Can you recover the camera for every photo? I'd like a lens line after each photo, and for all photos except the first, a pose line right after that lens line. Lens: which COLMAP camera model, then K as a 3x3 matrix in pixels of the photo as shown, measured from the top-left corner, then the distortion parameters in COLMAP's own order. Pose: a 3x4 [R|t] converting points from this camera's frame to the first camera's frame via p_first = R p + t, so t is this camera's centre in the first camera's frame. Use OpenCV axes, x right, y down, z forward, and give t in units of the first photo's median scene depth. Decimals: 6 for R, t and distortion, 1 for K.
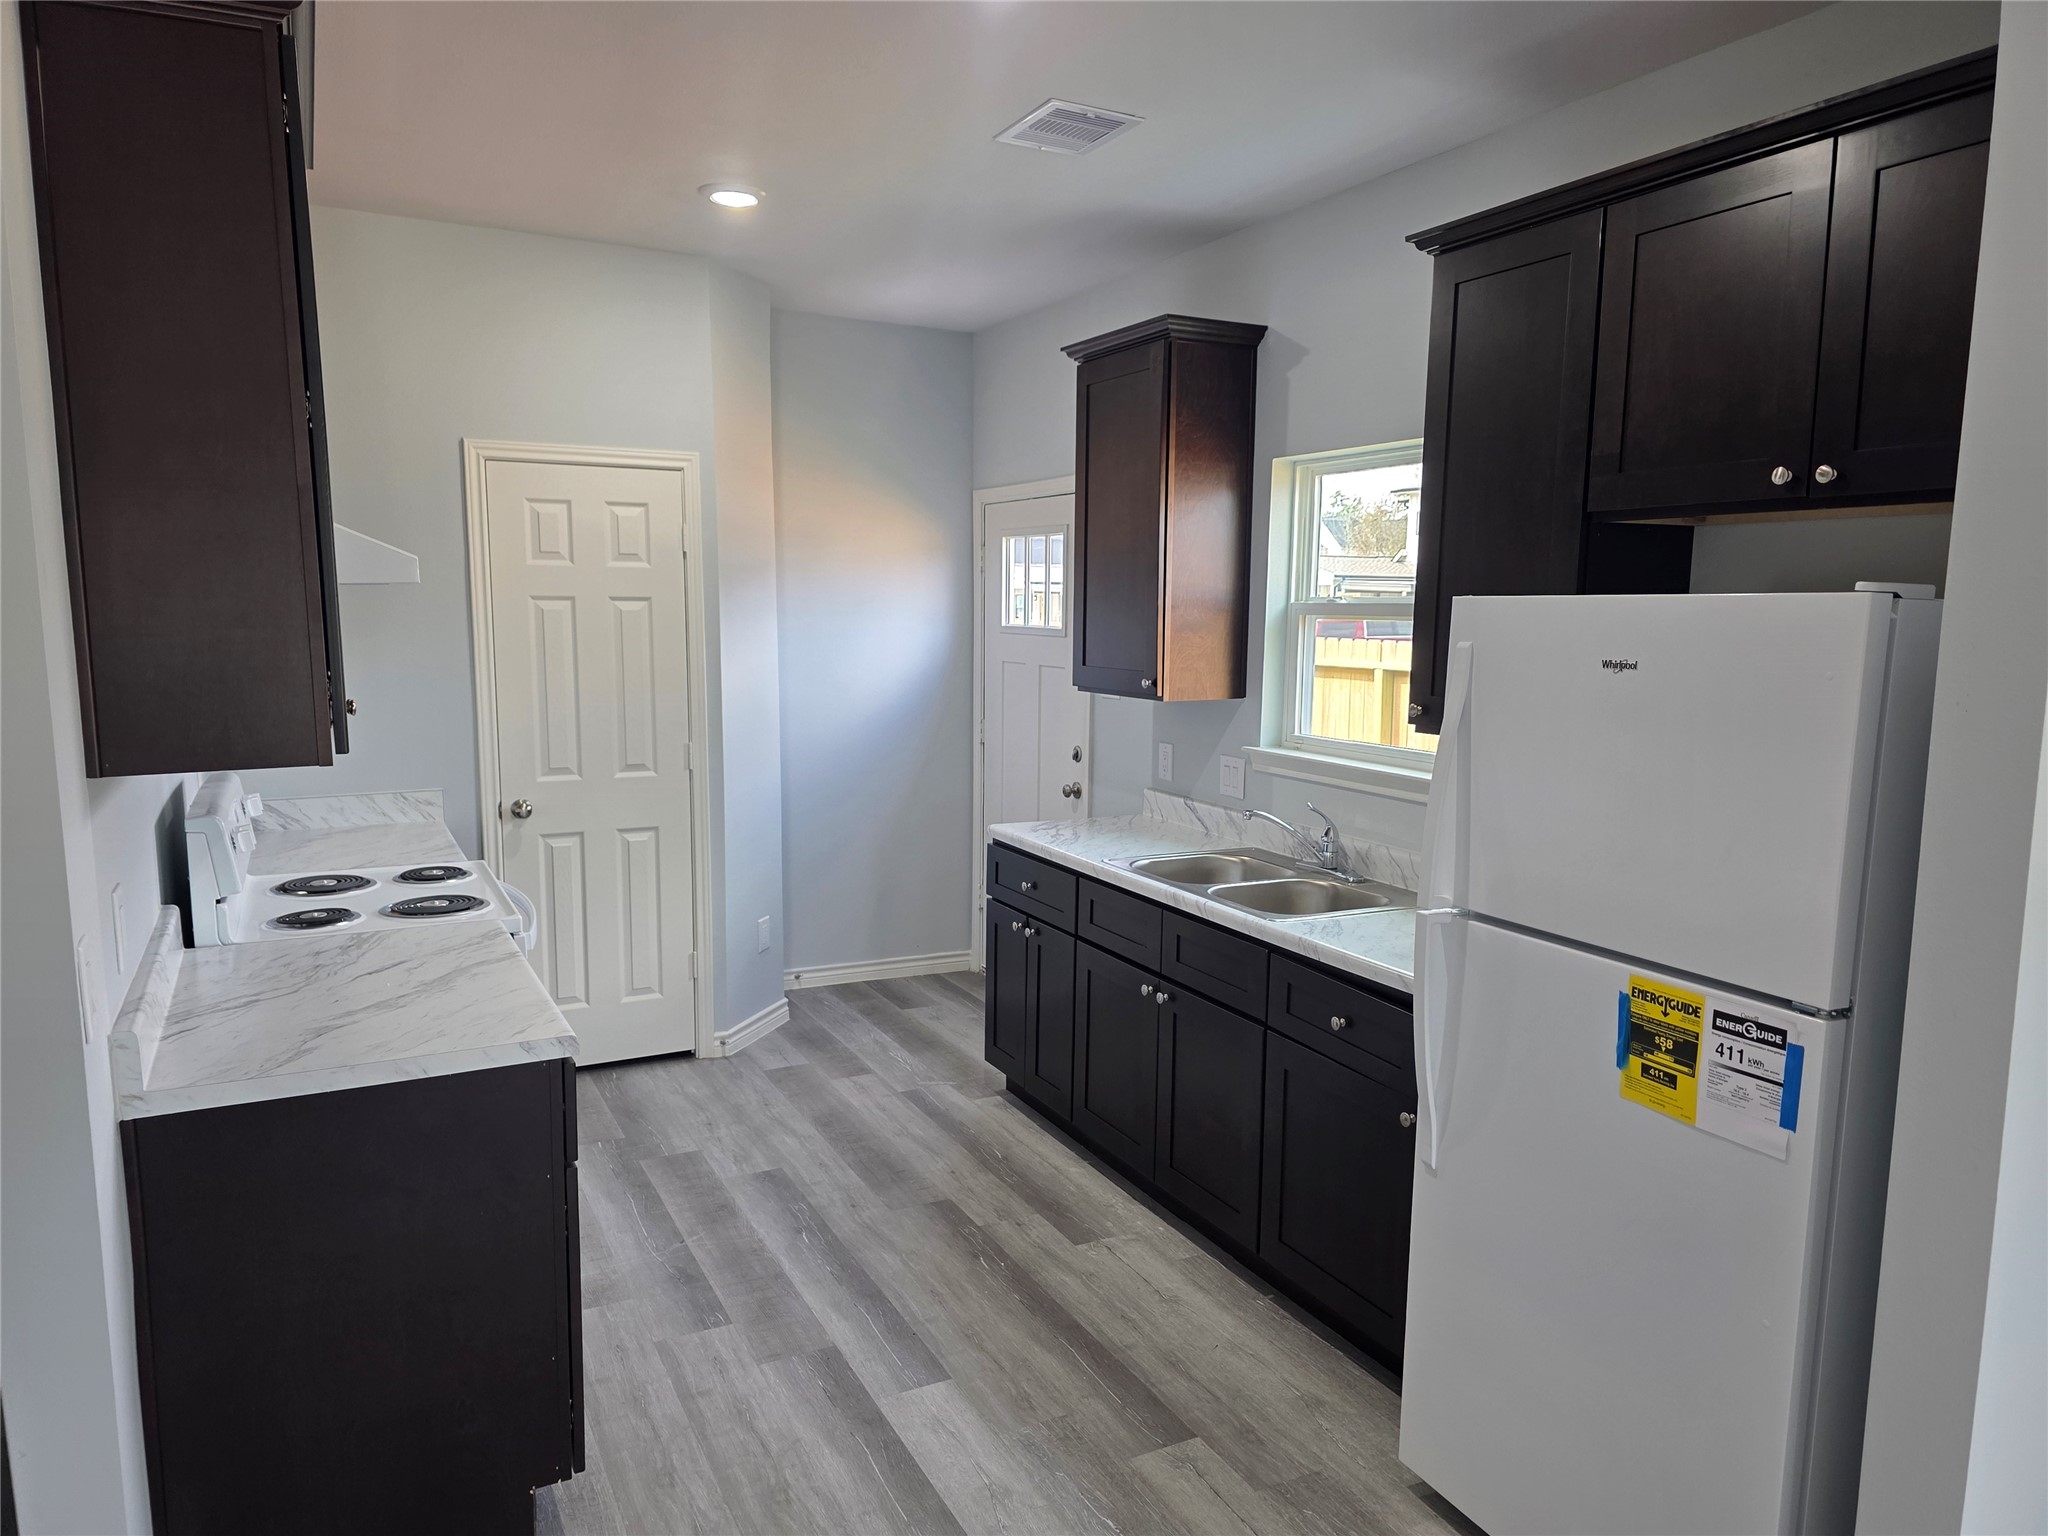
lens RADIAL K [[1343.3, 0, 1026.9], [0, 1343.3, 780.4], [0, 0, 1]] dist [0.050541, -0.056425]
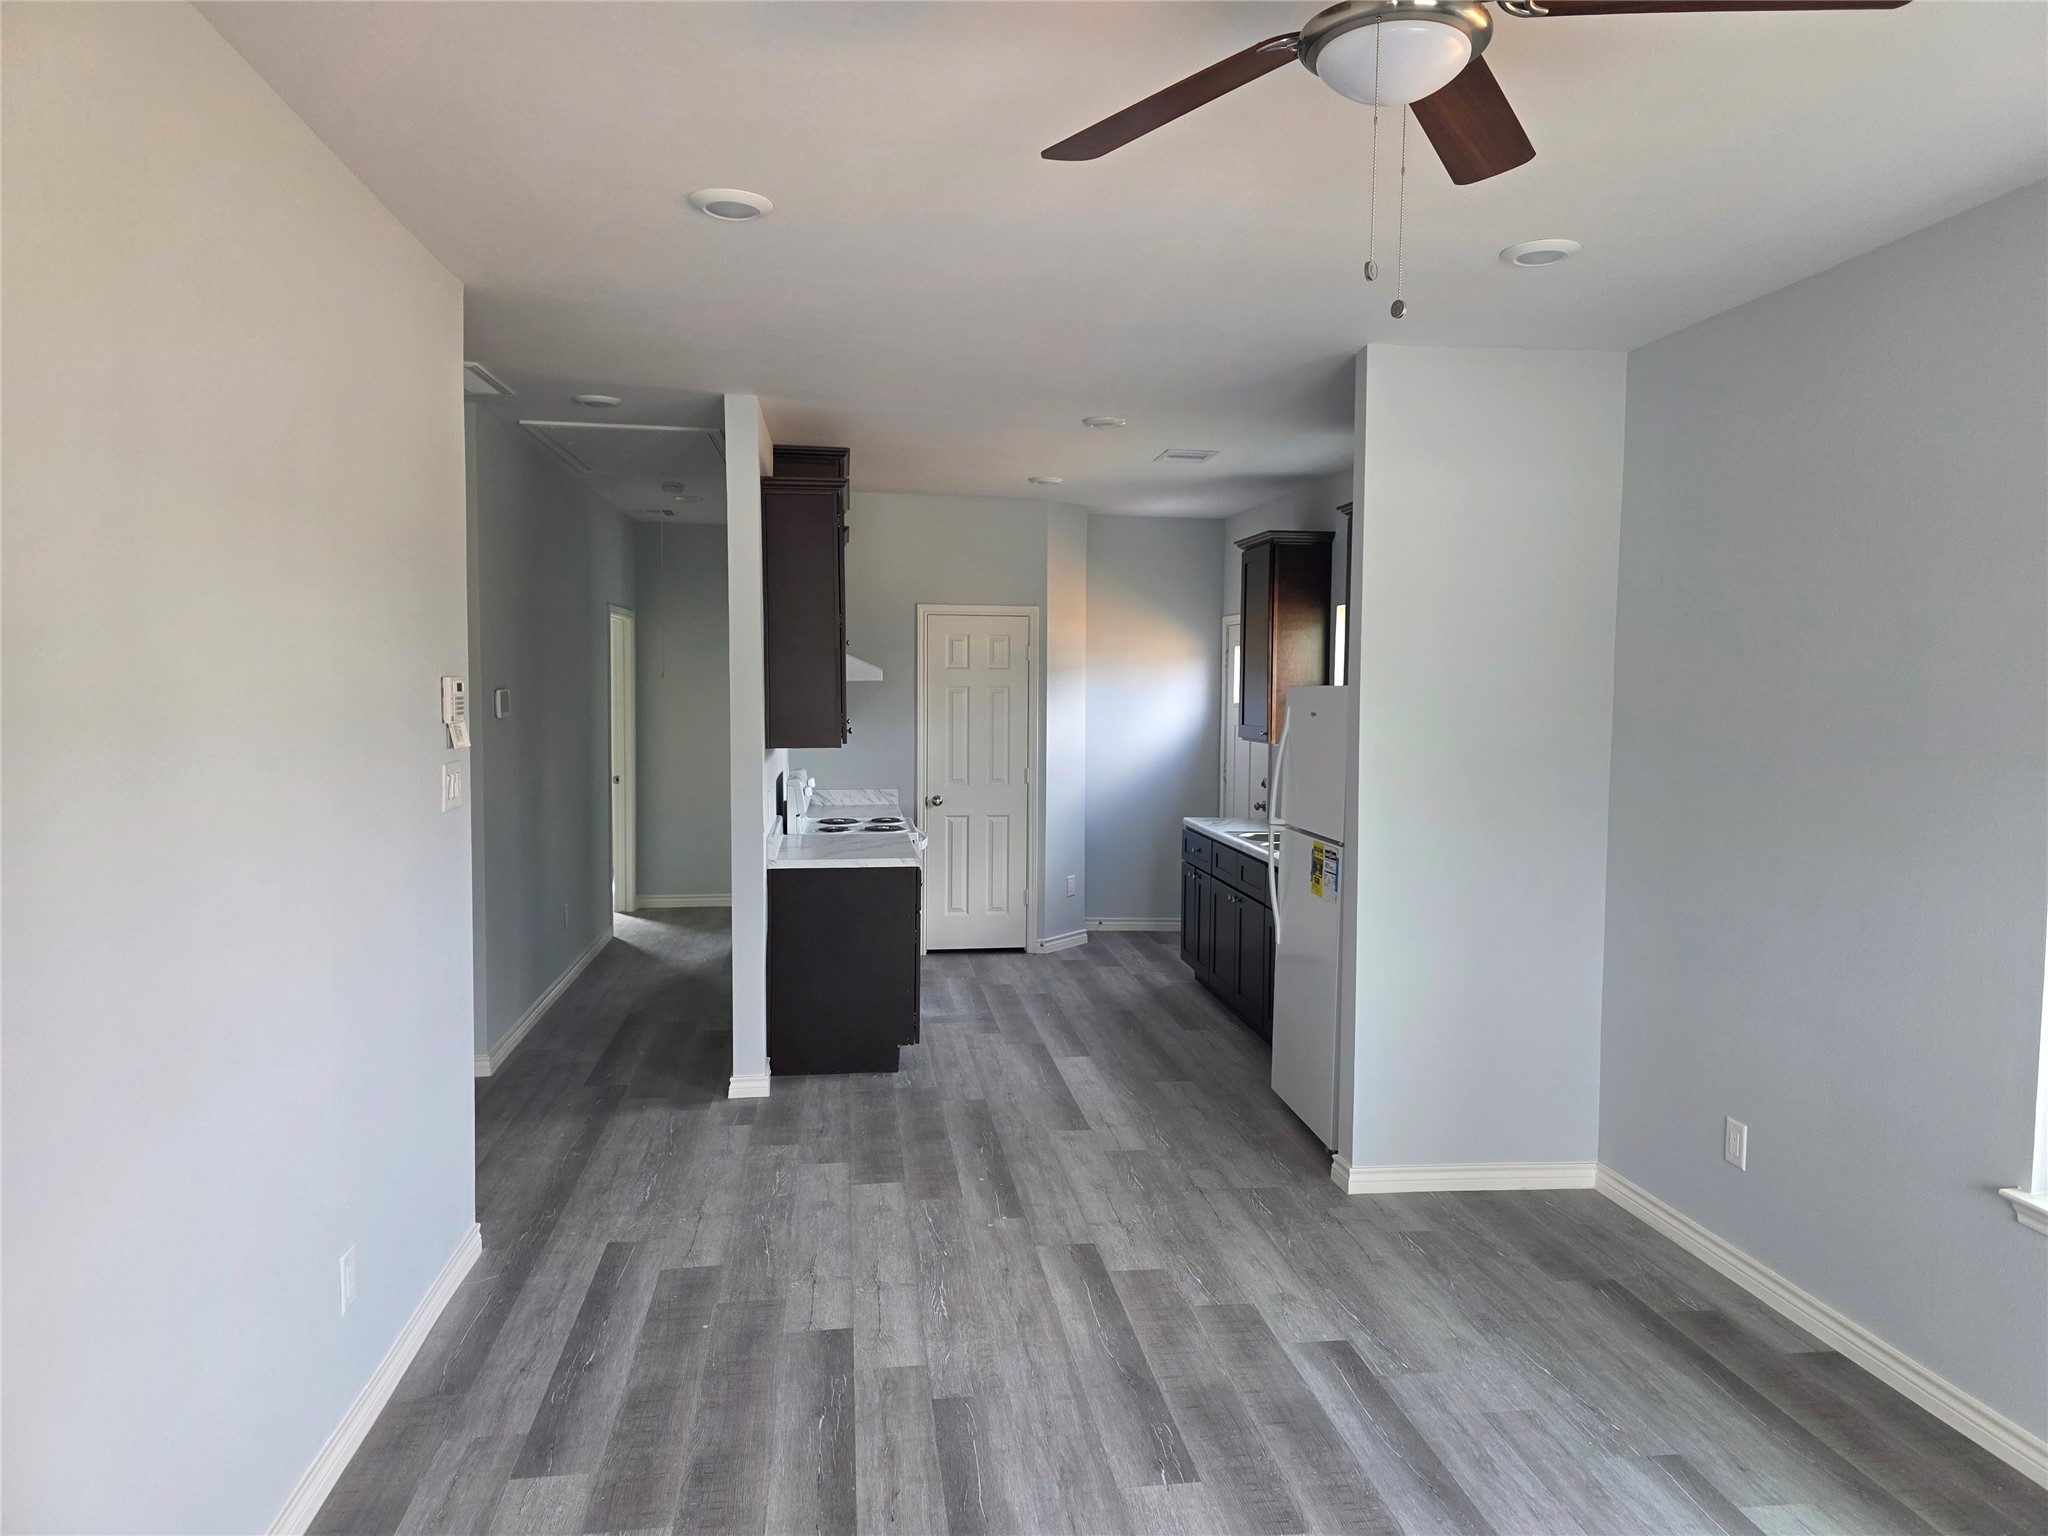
lens RADIAL K [[1343.3, 0, 1026.9], [0, 1343.3, 780.4], [0, 0, 1]] dist [0.050541, -0.056425]
pose [[0.938914, 0.025700, -0.343191, 0.465386], [-0.047504, 0.997340, -0.055278, 0.113729], [0.340858, 0.068204, 0.937637, -0.850453]]
